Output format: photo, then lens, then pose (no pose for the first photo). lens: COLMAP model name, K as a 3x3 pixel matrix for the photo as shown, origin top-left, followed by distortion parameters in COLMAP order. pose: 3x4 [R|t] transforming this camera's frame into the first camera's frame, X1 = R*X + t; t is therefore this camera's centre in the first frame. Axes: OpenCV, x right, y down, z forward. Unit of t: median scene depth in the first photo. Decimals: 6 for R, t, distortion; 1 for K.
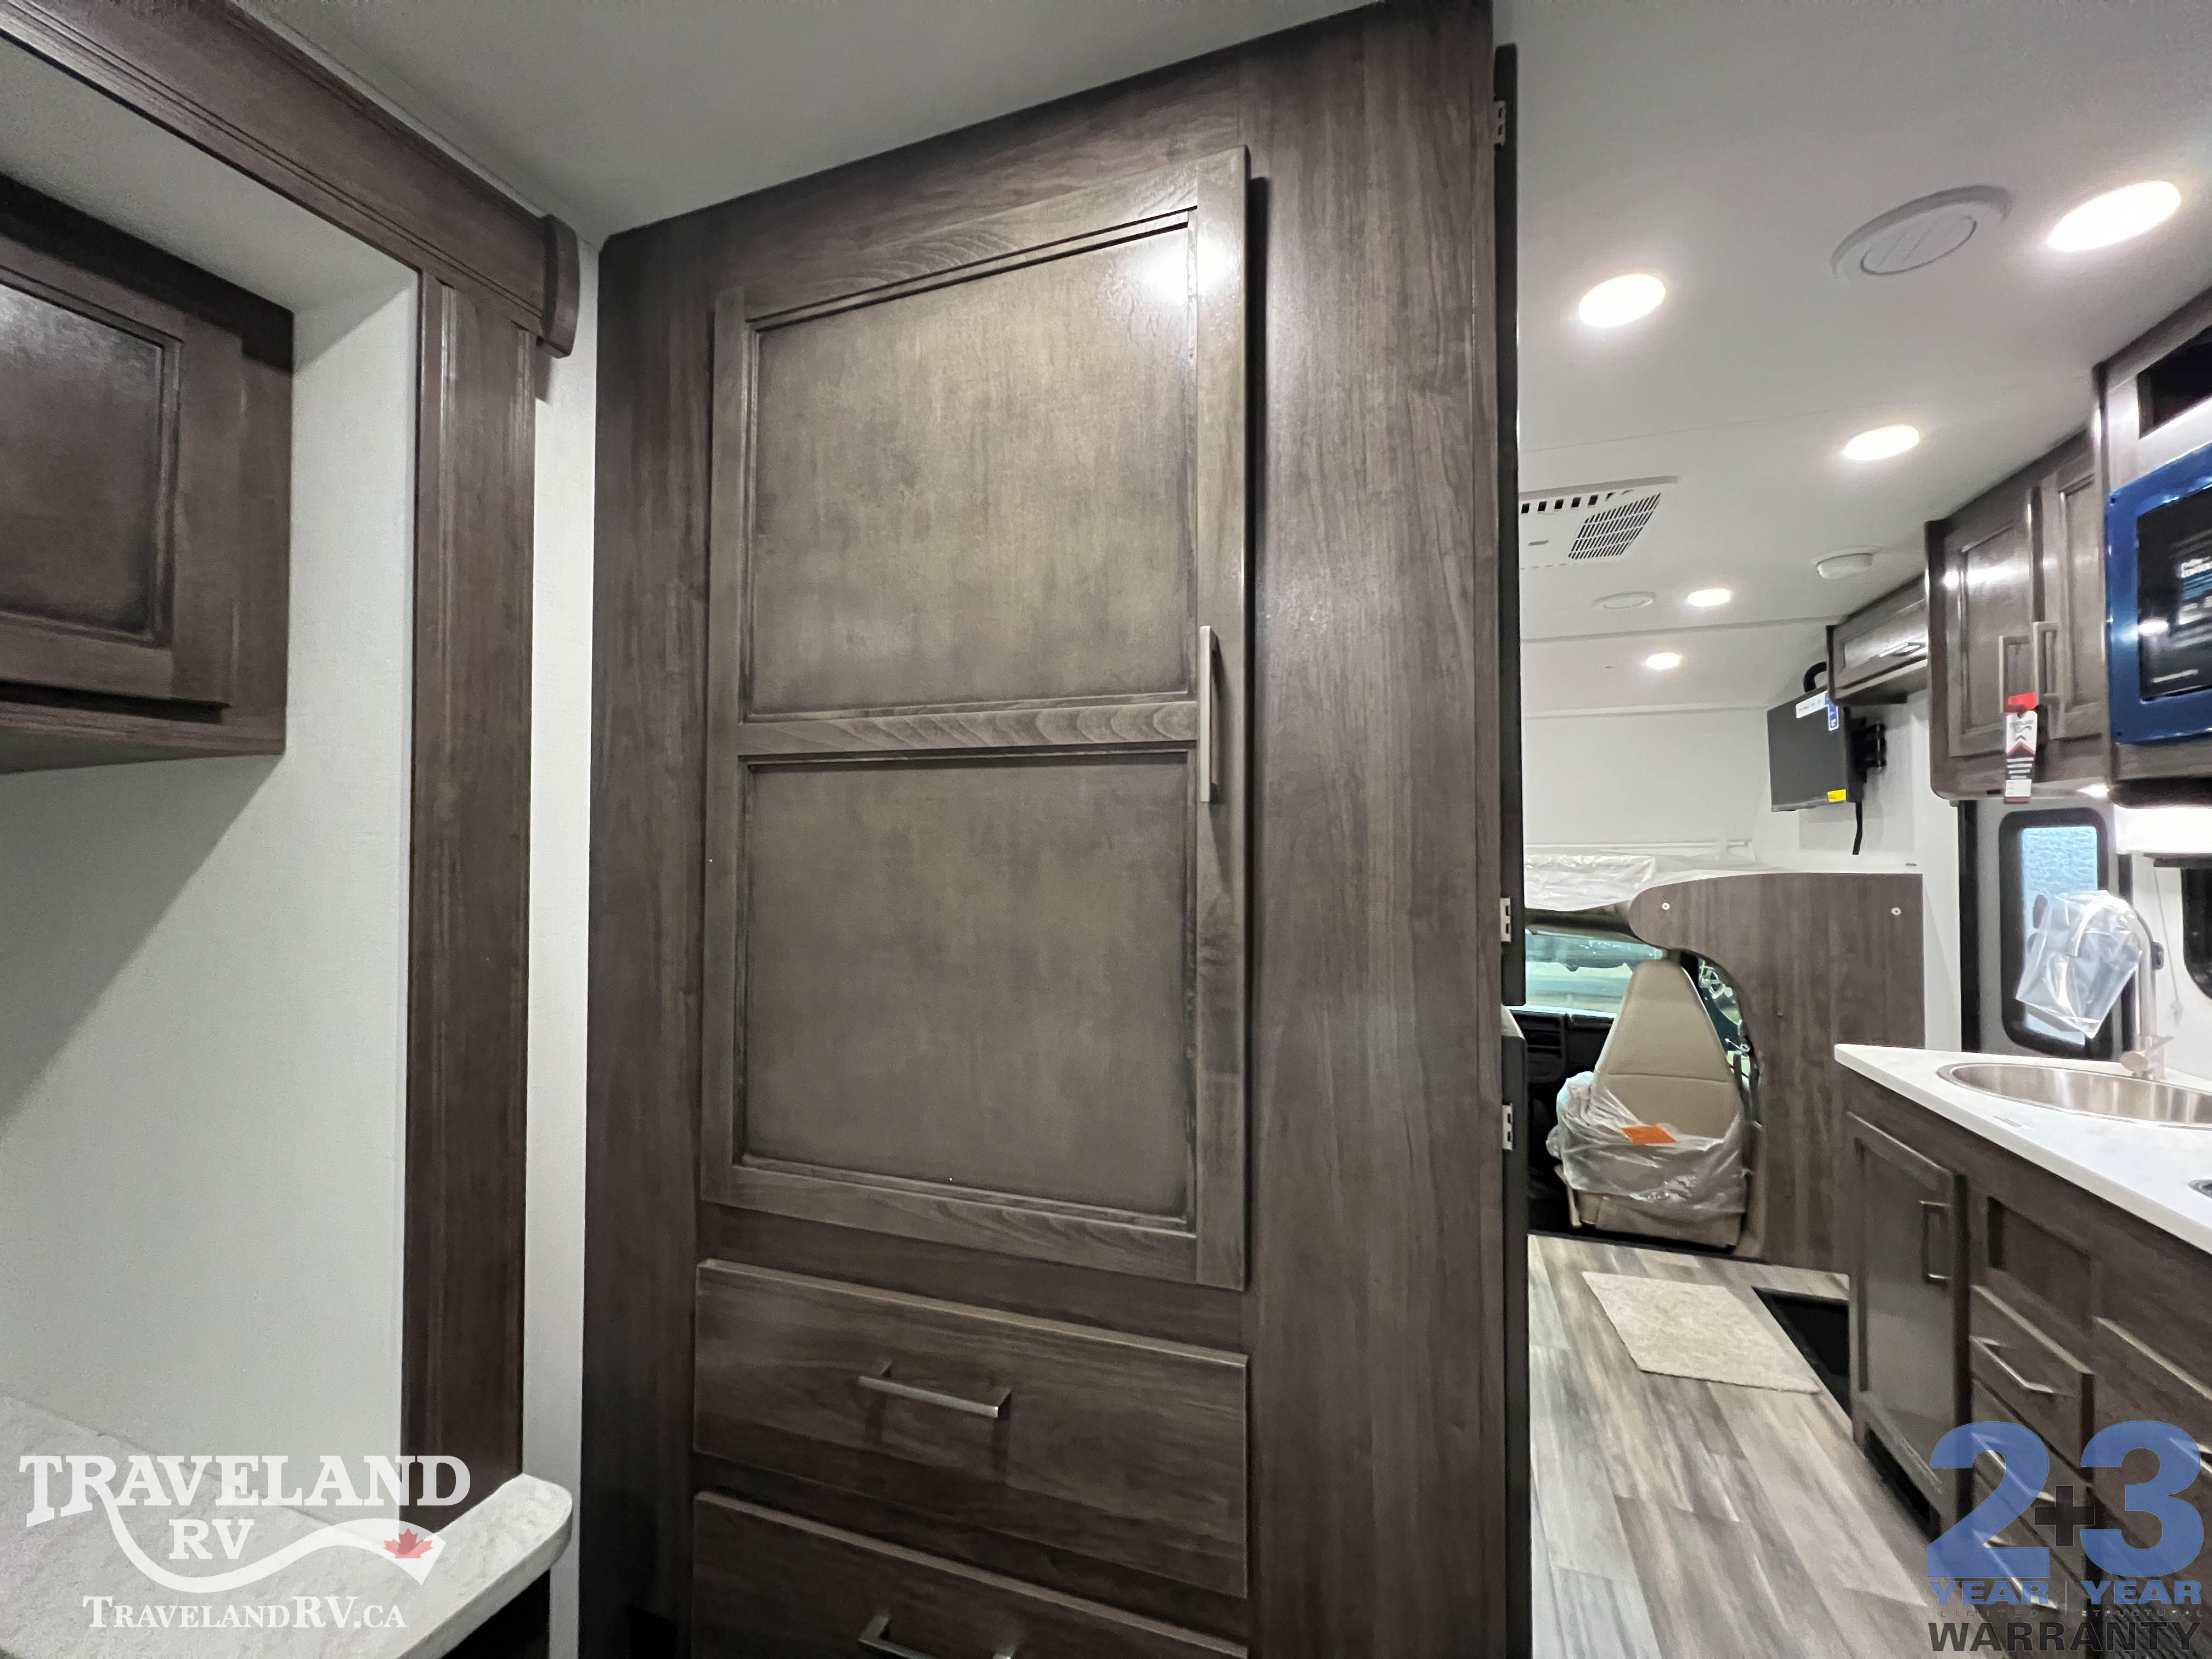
lens RADIAL K [[875.9, 0, 1116.6], [0, 875.9, 828.9], [0, 0, 1]] dist [-0.000453, -0.000160]
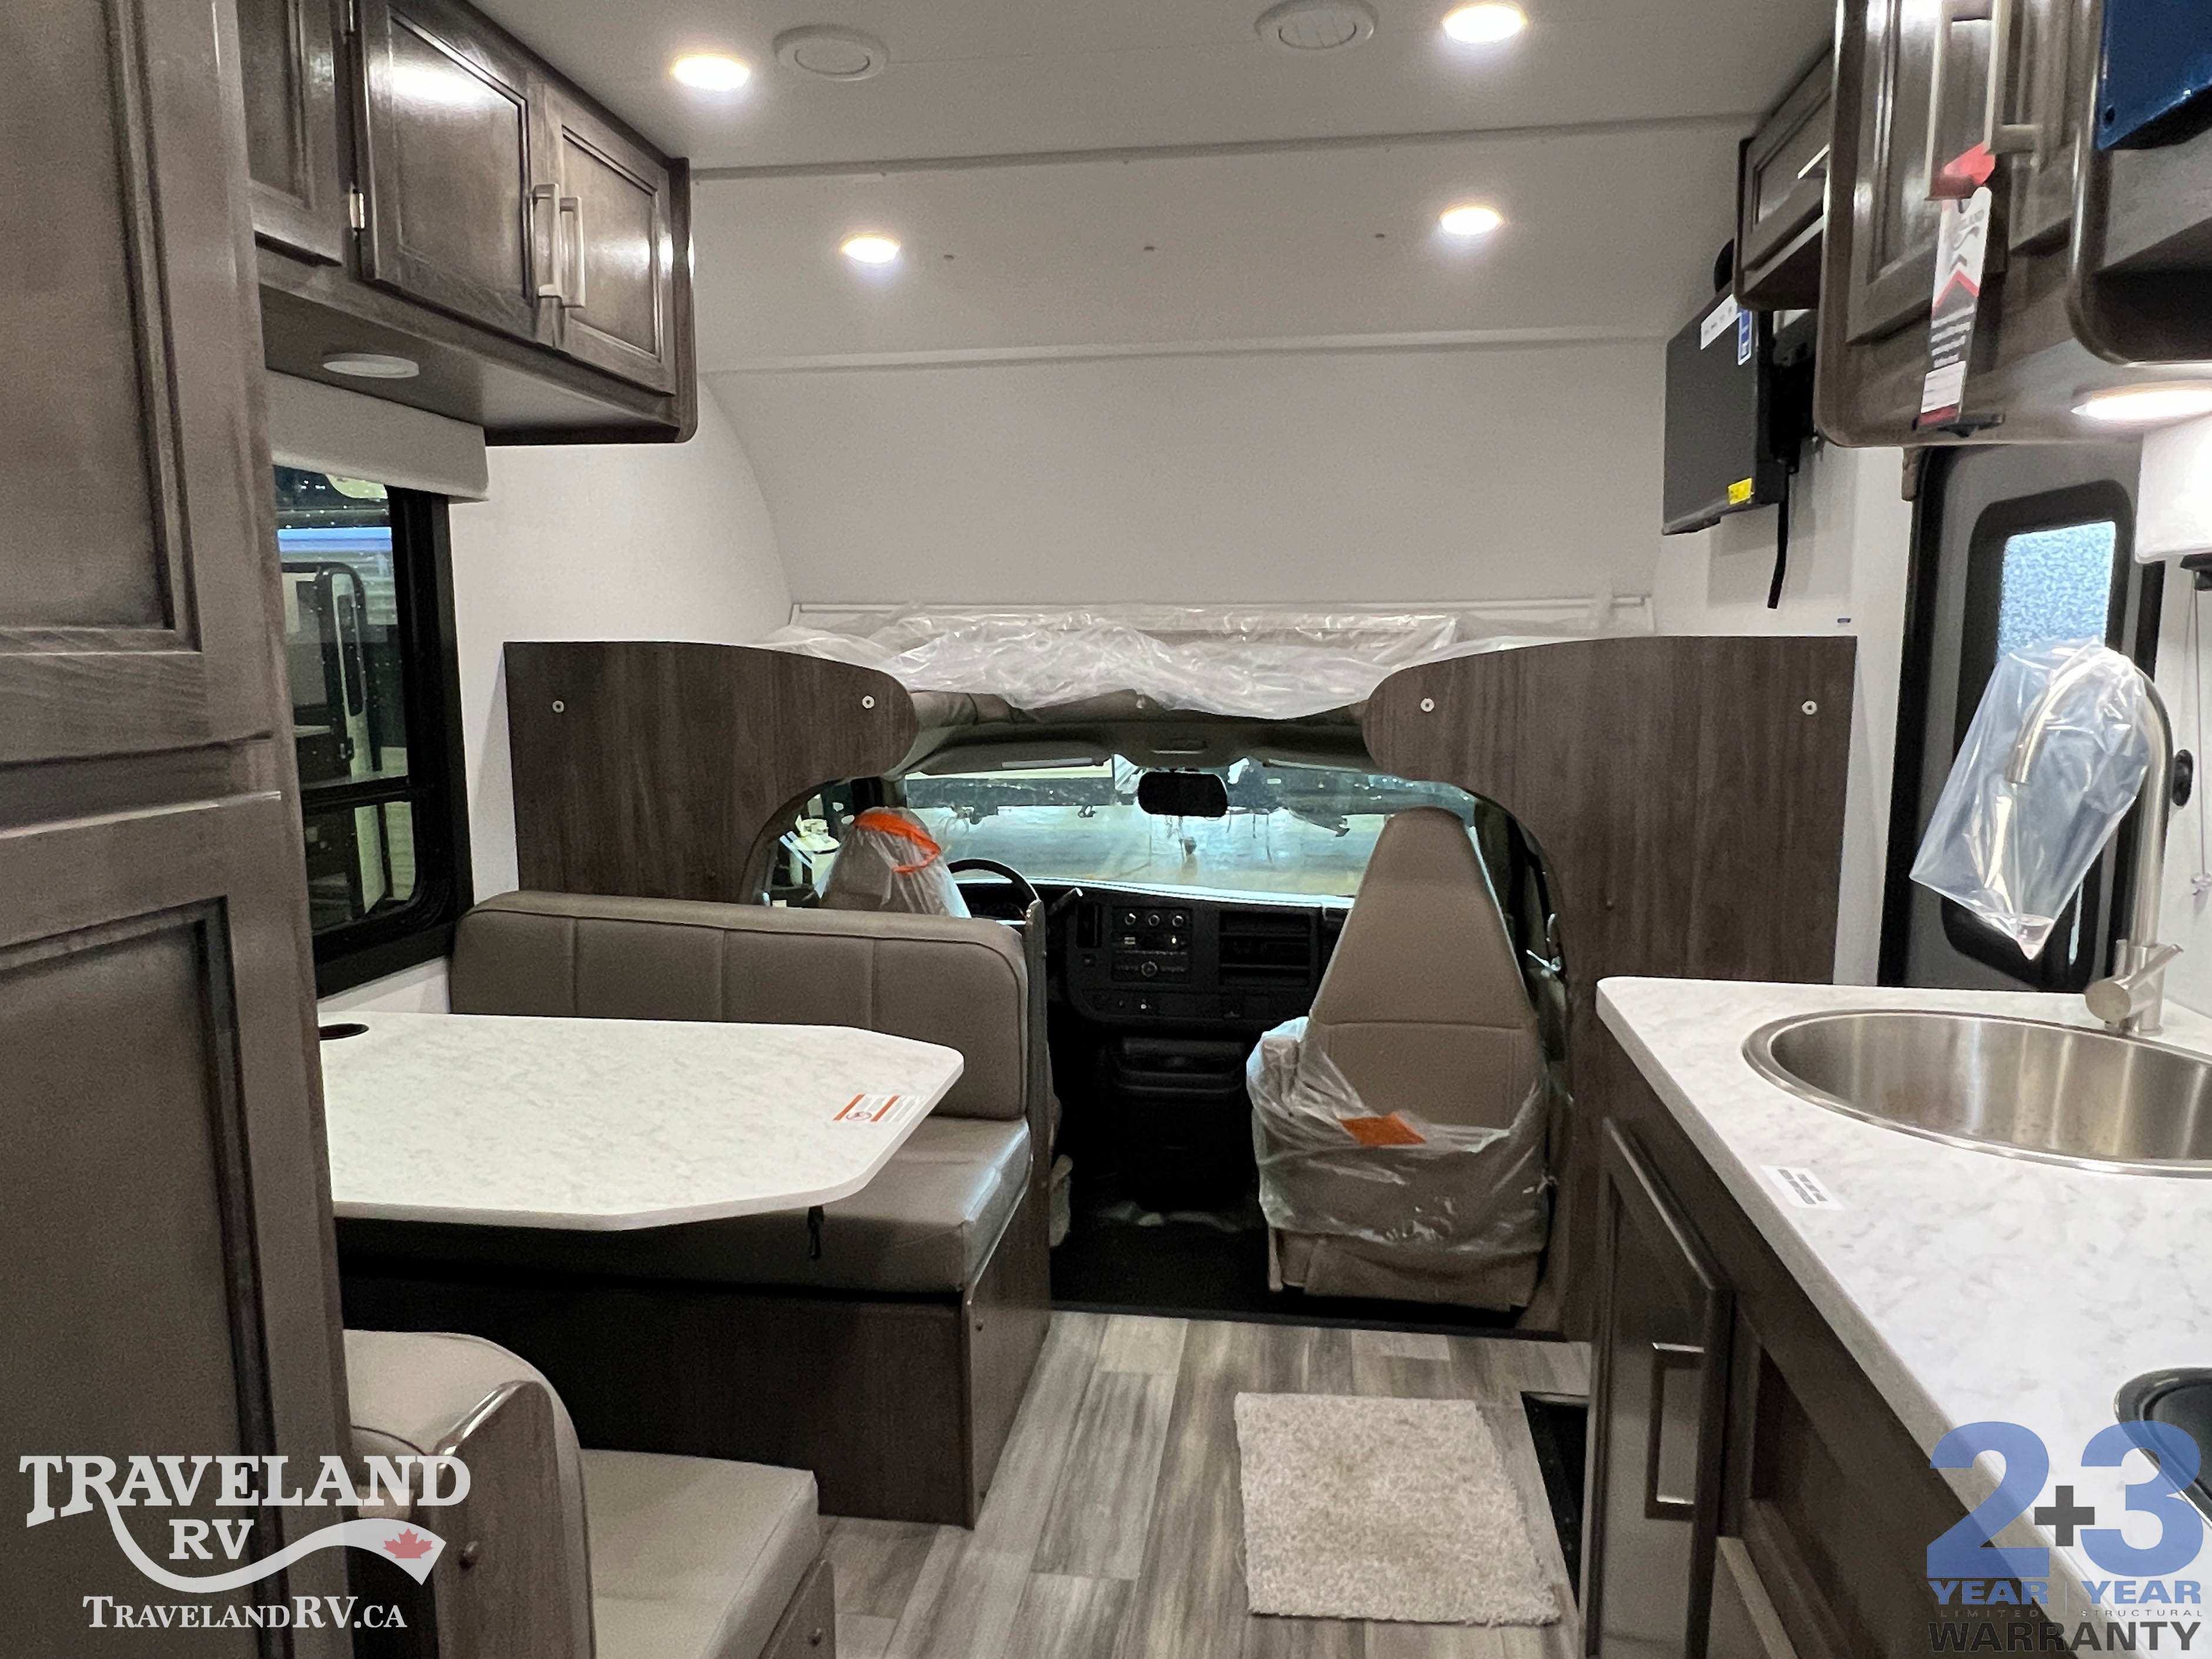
lens RADIAL K [[1427.4, 0, 1106.0], [0, 1427.4, 829.5], [0, 0, 1]] dist [0.003908, 0.001369]
pose [[0.980583, -0.027253, 0.194203, 0.281535], [-0.002772, 0.988271, 0.152686, 0.033866], [-0.196086, -0.150260, 0.969006, 0.215954]]
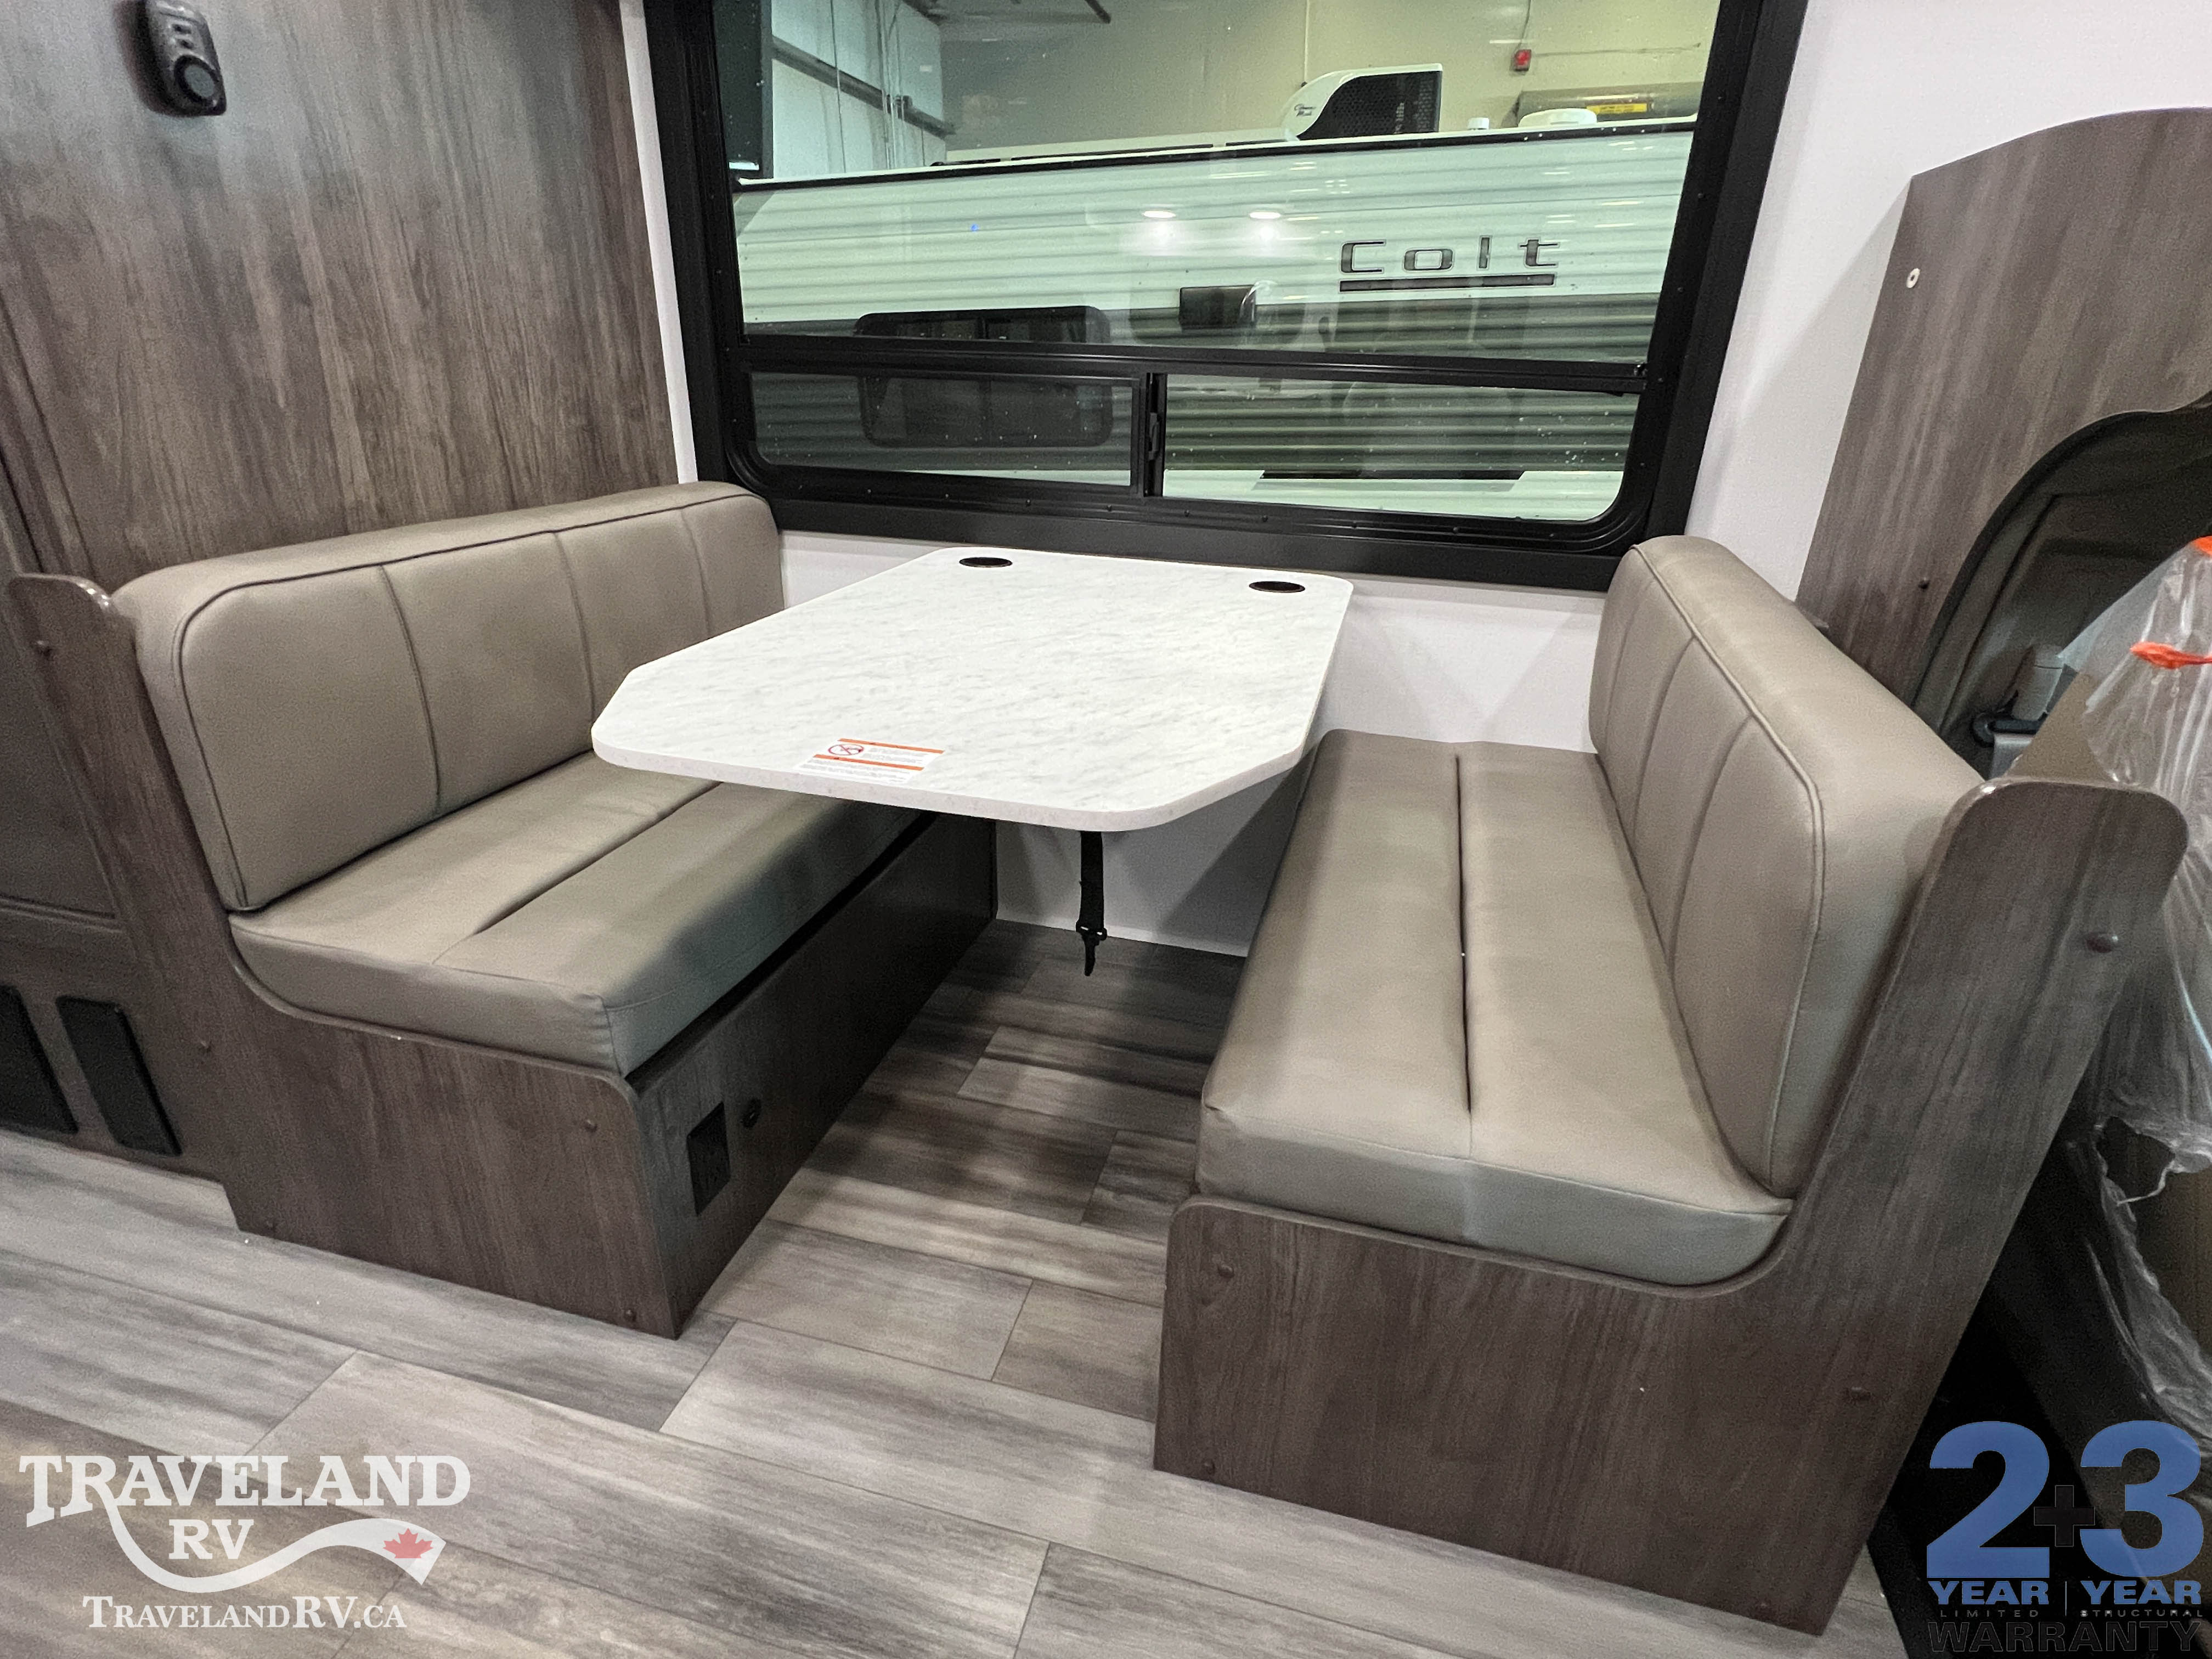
lens RADIAL K [[1104.3, 0, 1116.3], [0, 1104.3, 824.9], [0, 0, 1]] dist [-0.001695, 0.000882]
pose [[0.090442, 0.402755, -0.910829, 0.618484], [-0.005669, 0.914770, 0.403935, 0.127698], [0.995886, -0.031369, 0.085016, 0.850615]]
